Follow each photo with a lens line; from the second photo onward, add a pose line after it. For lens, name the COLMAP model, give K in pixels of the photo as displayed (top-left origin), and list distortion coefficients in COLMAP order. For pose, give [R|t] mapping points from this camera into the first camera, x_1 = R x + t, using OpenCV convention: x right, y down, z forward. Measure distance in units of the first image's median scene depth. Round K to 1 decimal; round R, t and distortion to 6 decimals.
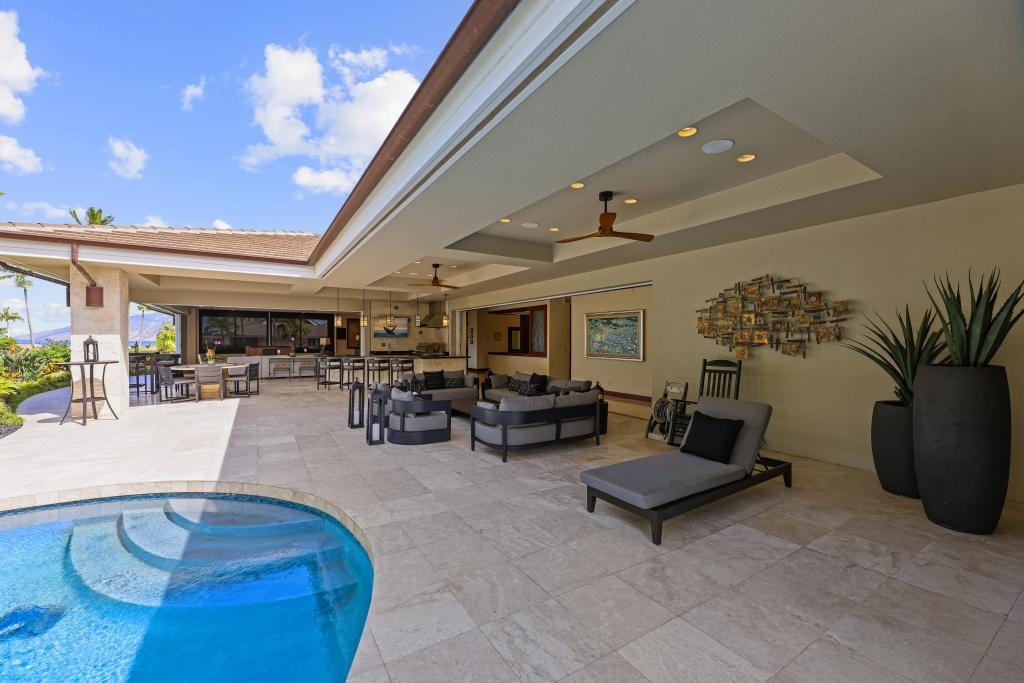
lens RADIAL K [[409.5, 0, 512.8], [0, 409.5, 346.6], [0, 0, 1]] dist [-0.001888, -0.000521]
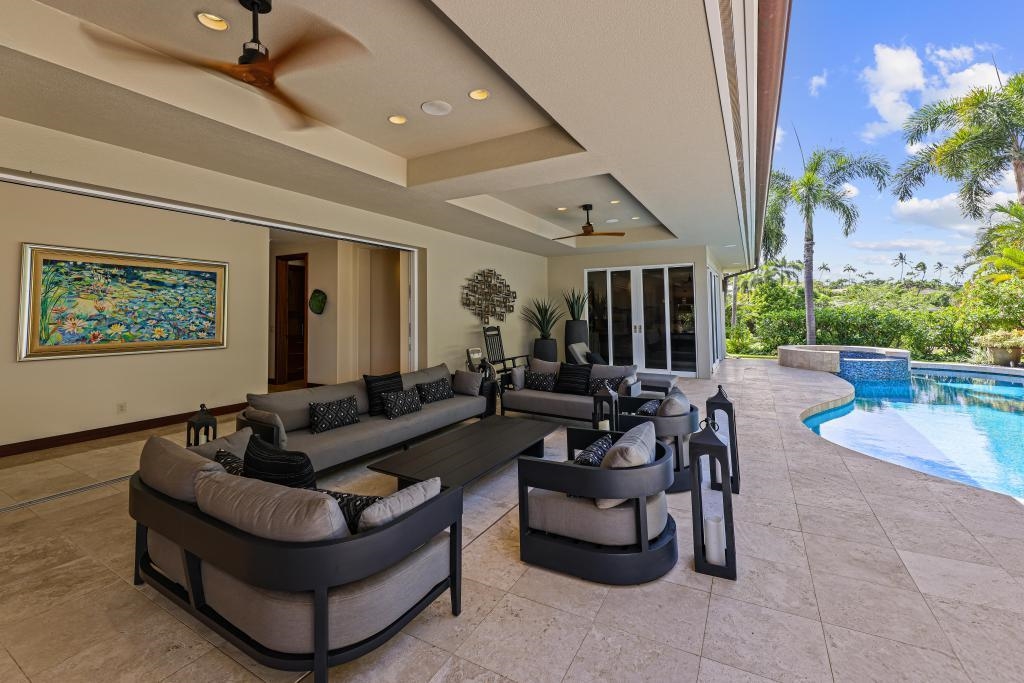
lens RADIAL K [[429.5, 0, 513.3], [0, 429.5, 292.6], [0, 0, 1]] dist [-0.000871, -0.000512]
pose [[-0.477933, 0.043963, 0.877295, -0.380038], [0.018911, 0.999030, -0.039761, -0.011352], [-0.878193, -0.002413, -0.478301, 0.805719]]
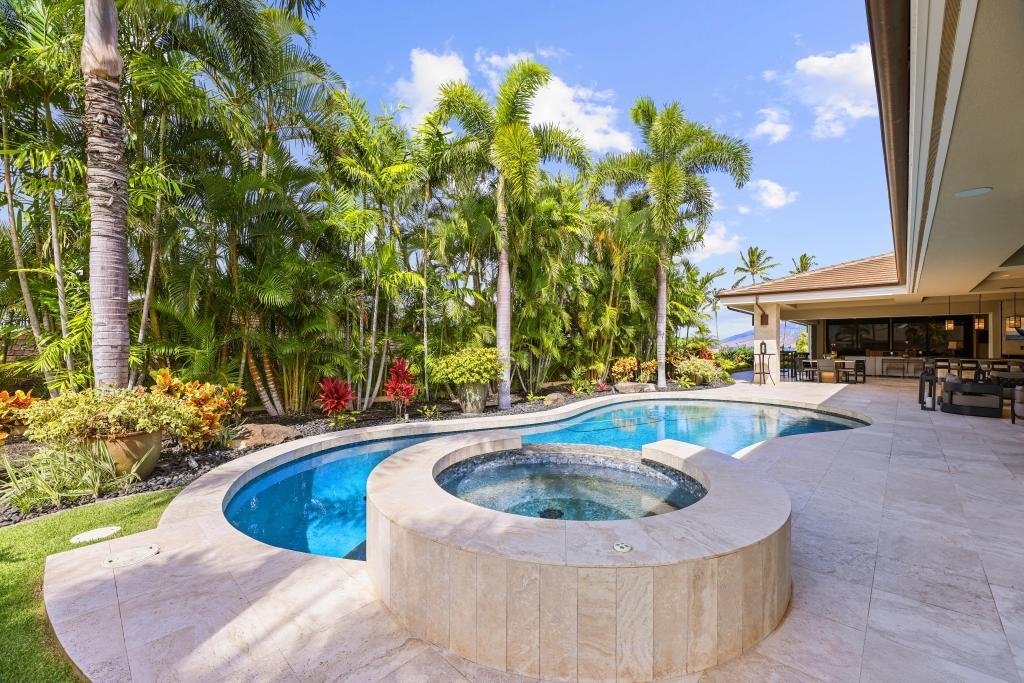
lens RADIAL K [[409.5, 0, 512.8], [0, 409.5, 346.6], [0, 0, 1]] dist [-0.001888, -0.000521]
pose [[0.243268, -0.001151, -0.969958, 0.407670], [-0.014432, 0.999884, -0.004806, 0.020777], [0.969852, 0.015168, 0.243223, -0.453643]]
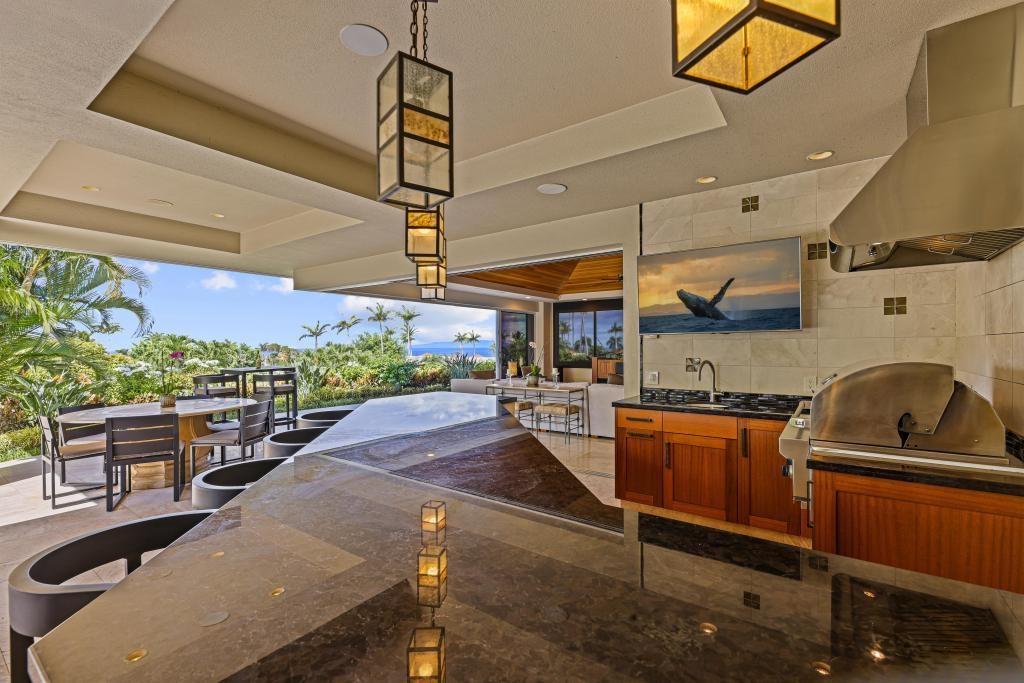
lens RADIAL K [[455.4, 0, 512.0], [0, 455.4, 341.5], [0, 0, 1]] dist [0.000329, -0.000001]
pose [[0.380857, -0.016367, -0.924489, -0.136056], [-0.010464, 0.999703, -0.022009, -0.014769], [0.924575, 0.018057, 0.380572, 1.056598]]
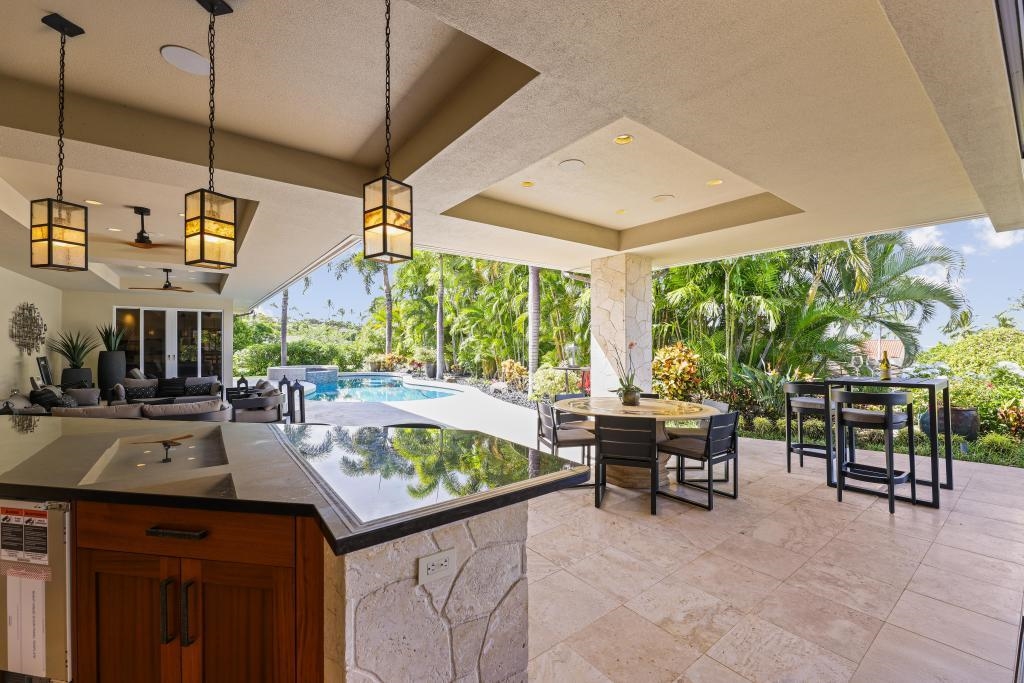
lens RADIAL K [[411.1, 0, 510.4], [0, 411.1, 337.3], [0, 0, 1]] dist [-0.000823, -0.000247]
pose [[-0.996580, -0.003193, -0.082572, -0.519439], [-0.003205, 0.999995, 0.000008, -0.022388], [0.082572, 0.000273, -0.996585, 1.300991]]
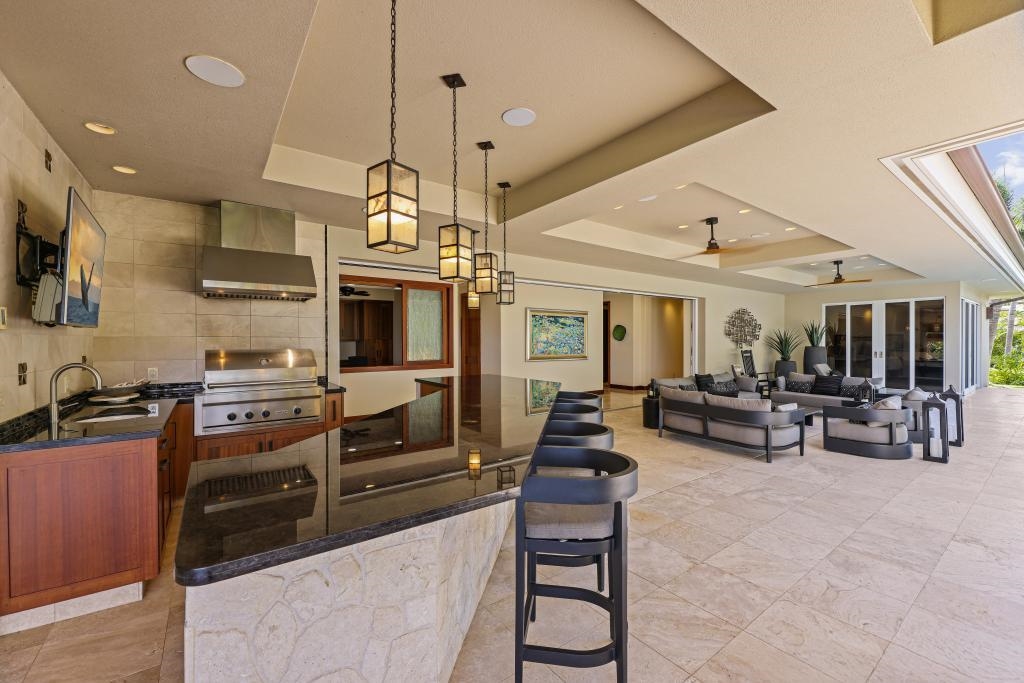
lens RADIAL K [[409.5, 0, 512.8], [0, 409.5, 346.6], [0, 0, 1]] dist [-0.001888, -0.000521]
pose [[-0.068898, -0.017002, 0.997479, -0.641268], [0.016933, 0.999691, 0.018210, -0.018470], [-0.997480, 0.018145, -0.068589, 1.098877]]
